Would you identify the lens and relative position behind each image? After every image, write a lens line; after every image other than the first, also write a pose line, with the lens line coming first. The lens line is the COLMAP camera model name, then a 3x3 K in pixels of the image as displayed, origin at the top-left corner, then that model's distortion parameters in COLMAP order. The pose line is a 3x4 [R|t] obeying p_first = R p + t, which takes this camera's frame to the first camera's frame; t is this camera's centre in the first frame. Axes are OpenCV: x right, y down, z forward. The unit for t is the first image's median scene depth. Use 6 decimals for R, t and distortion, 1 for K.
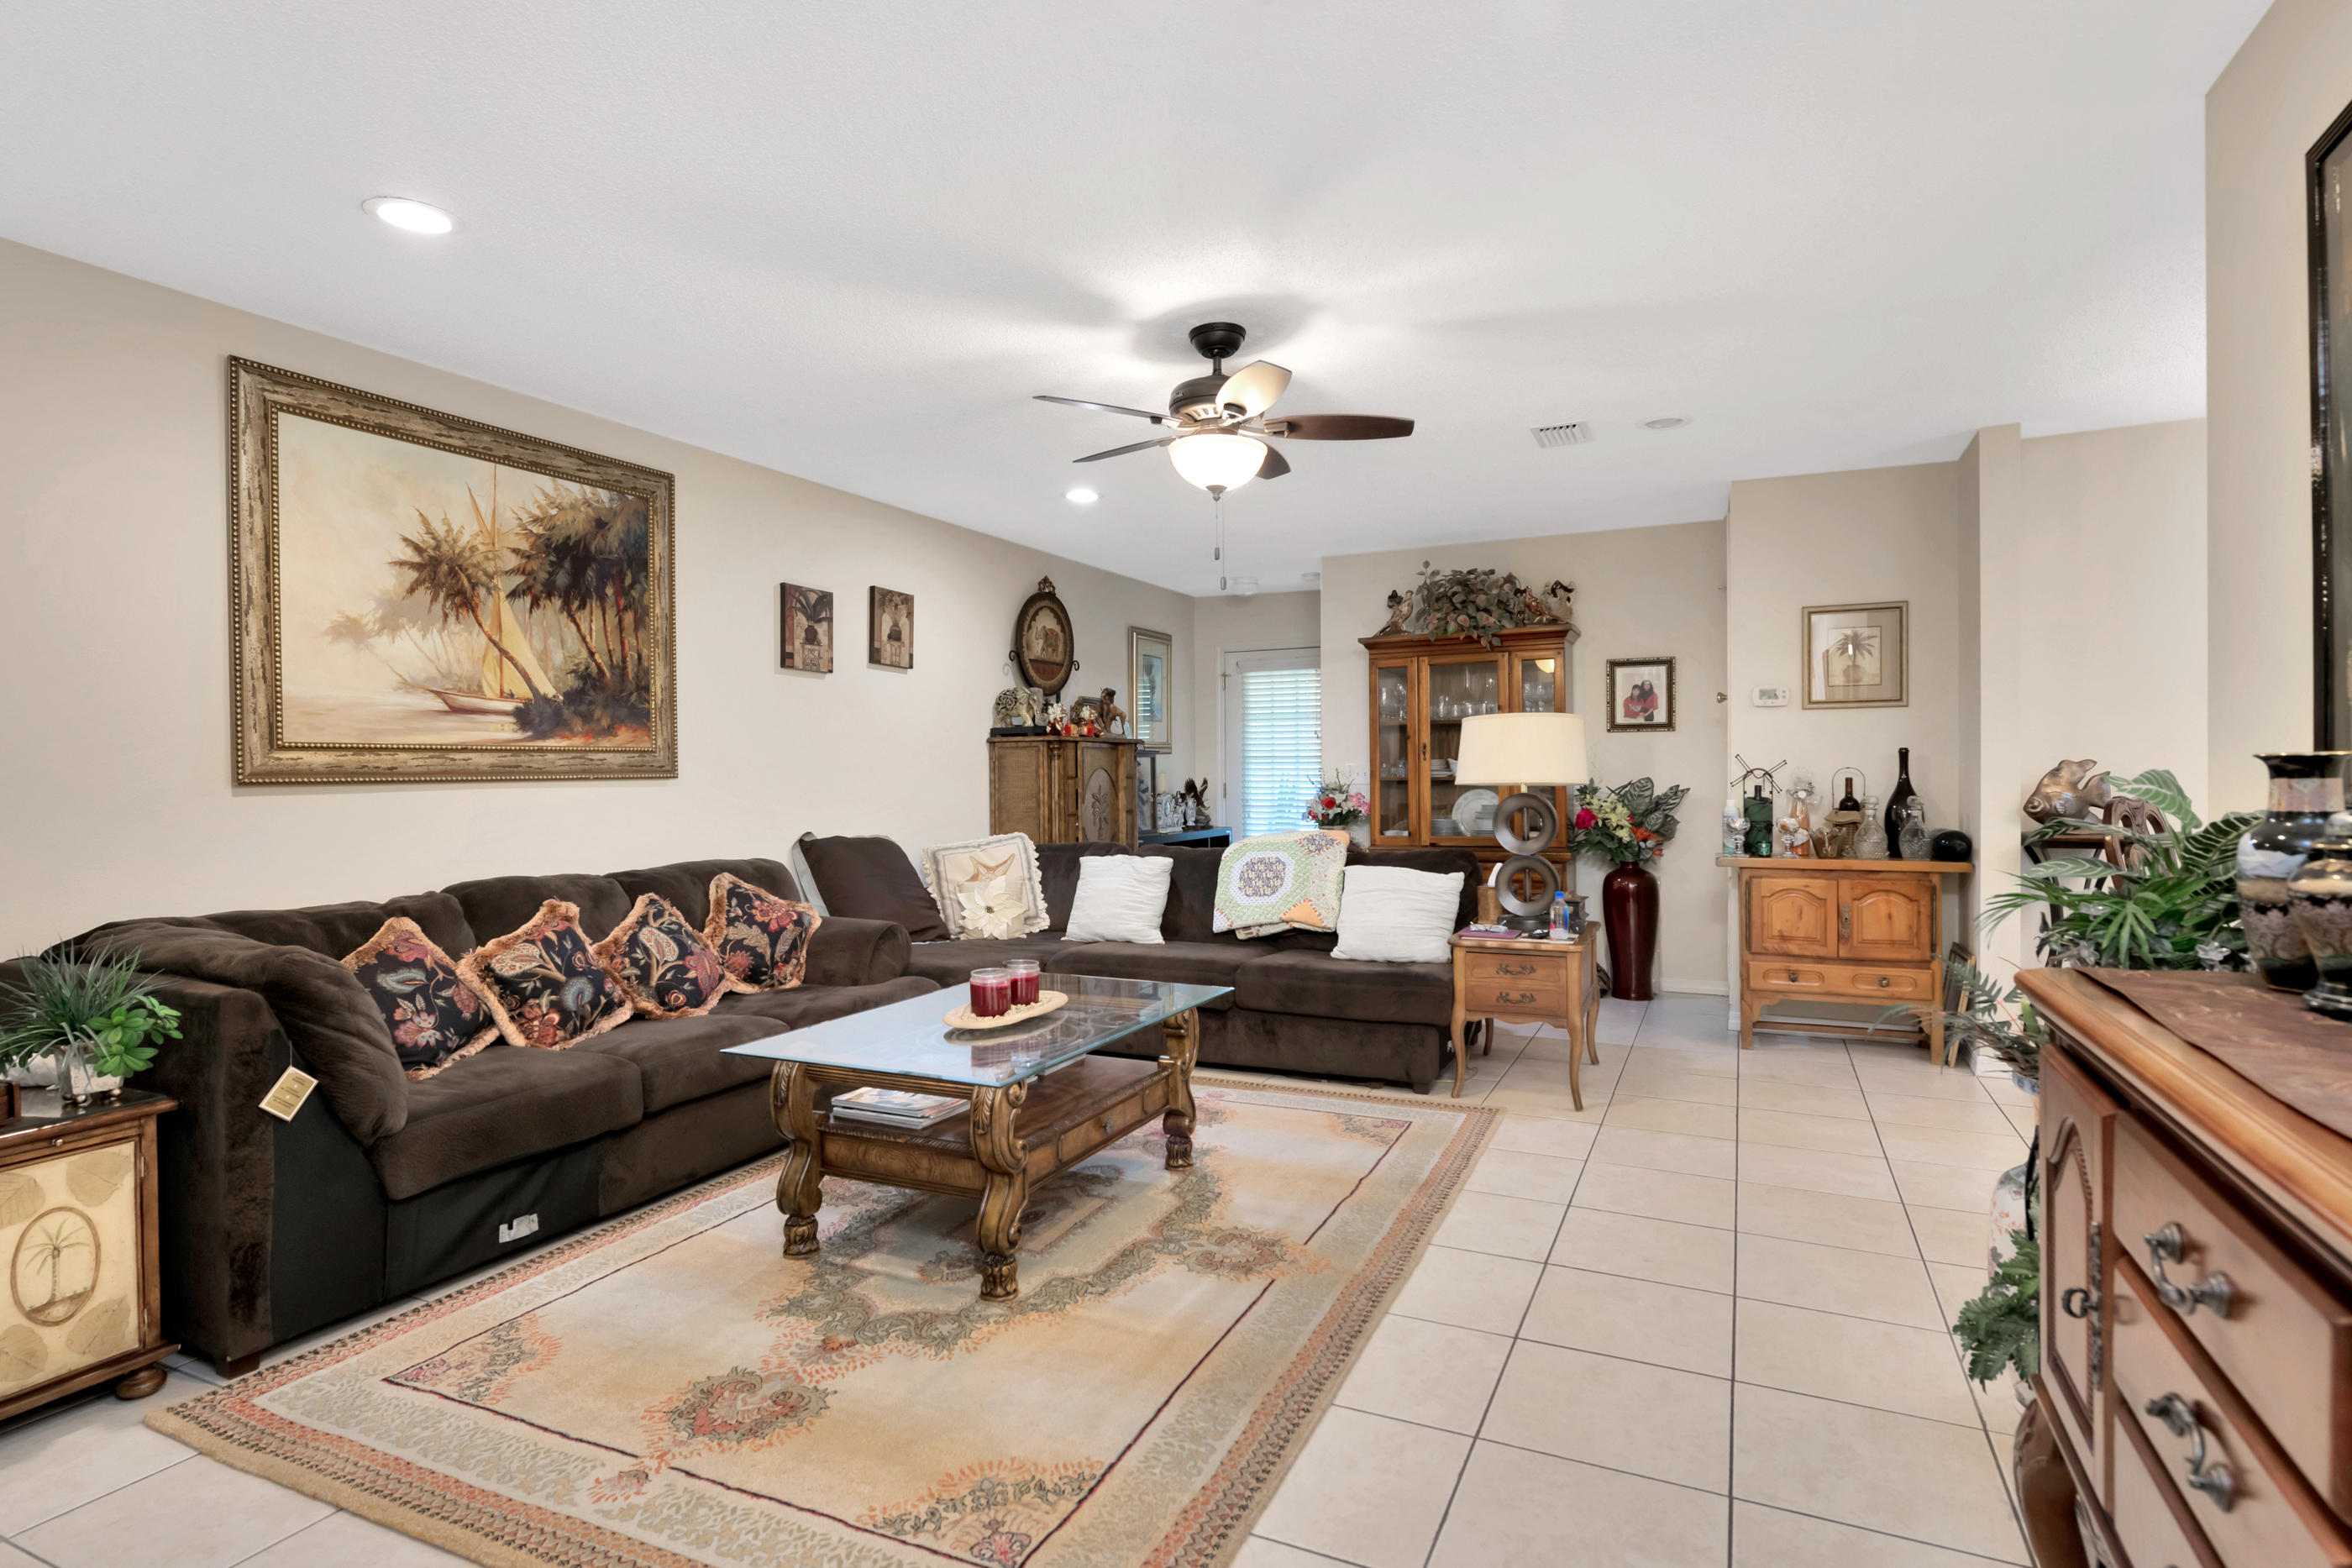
lens RADIAL K [[1171.7, 0, 1177.1], [0, 1171.7, 777.8], [0, 0, 1]] dist [0.006413, -0.004130]
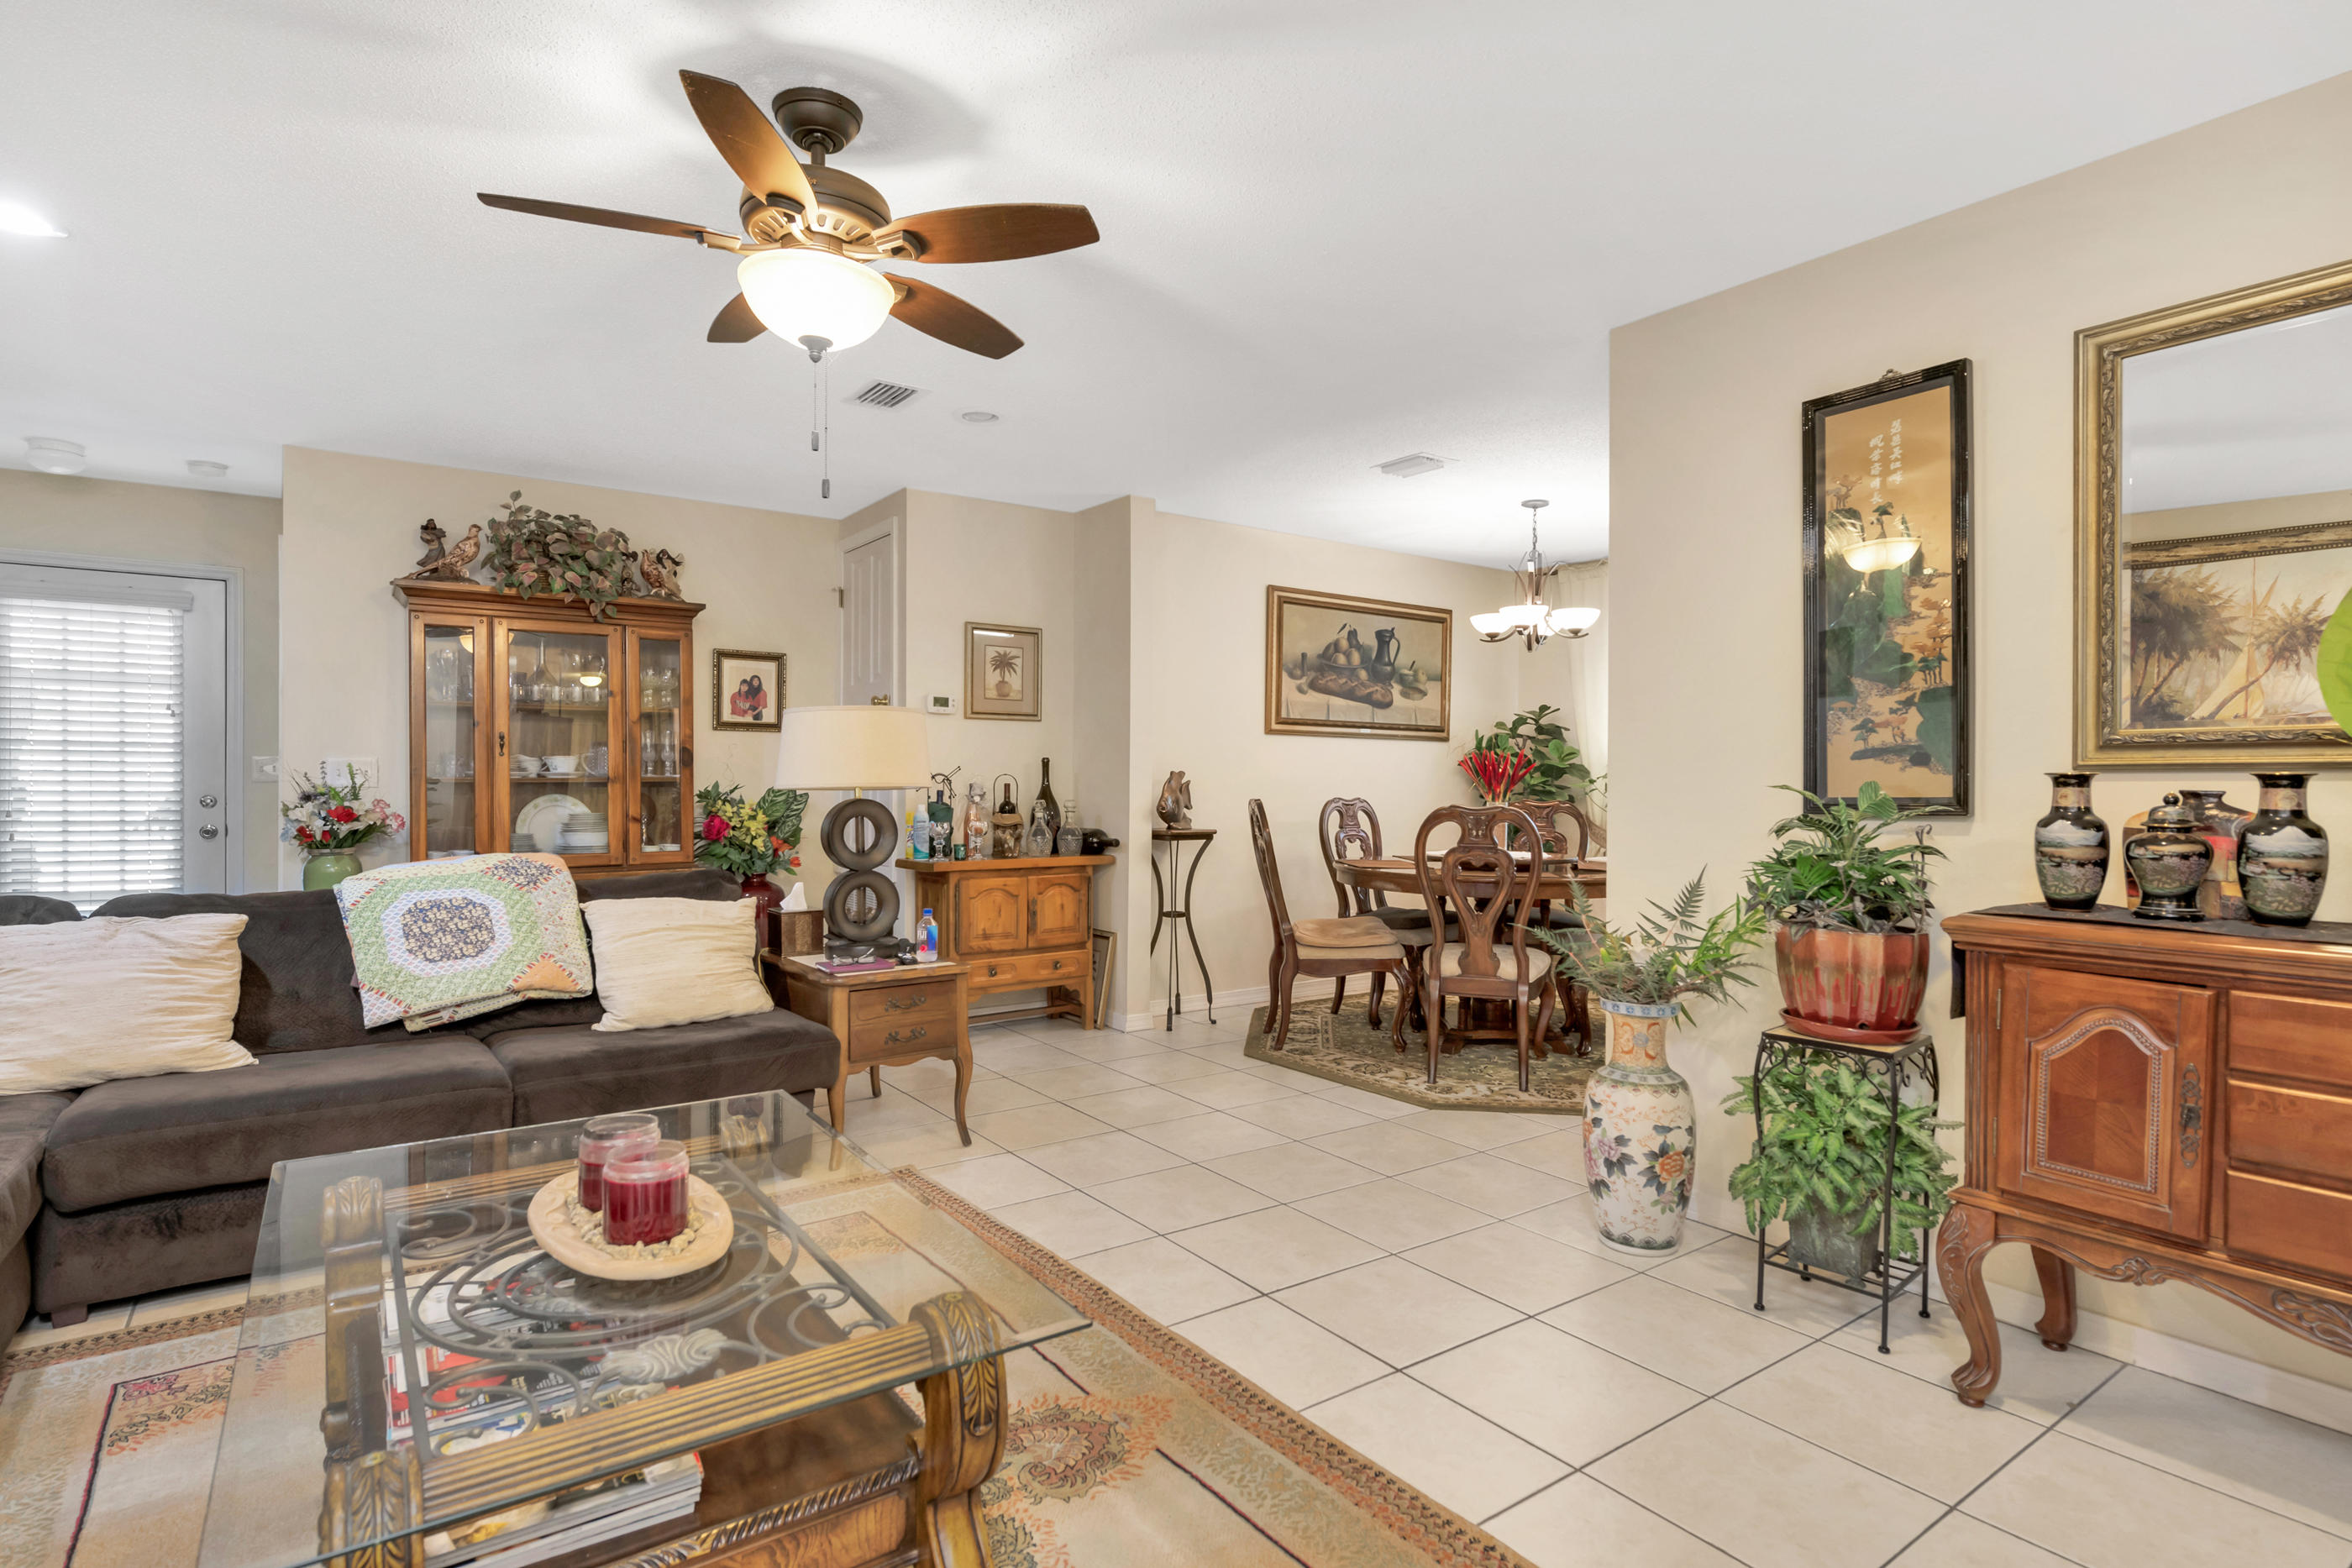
lens RADIAL K [[1171.7, 0, 1153.6], [0, 1171.7, 784.2], [0, 0, 1]] dist [0.006413, -0.004130]
pose [[0.480440, 0.007419, 0.876996, -0.373137], [-0.008393, 0.999957, -0.003861, 0.004181], [-0.876987, -0.005506, 0.480482, 0.414699]]
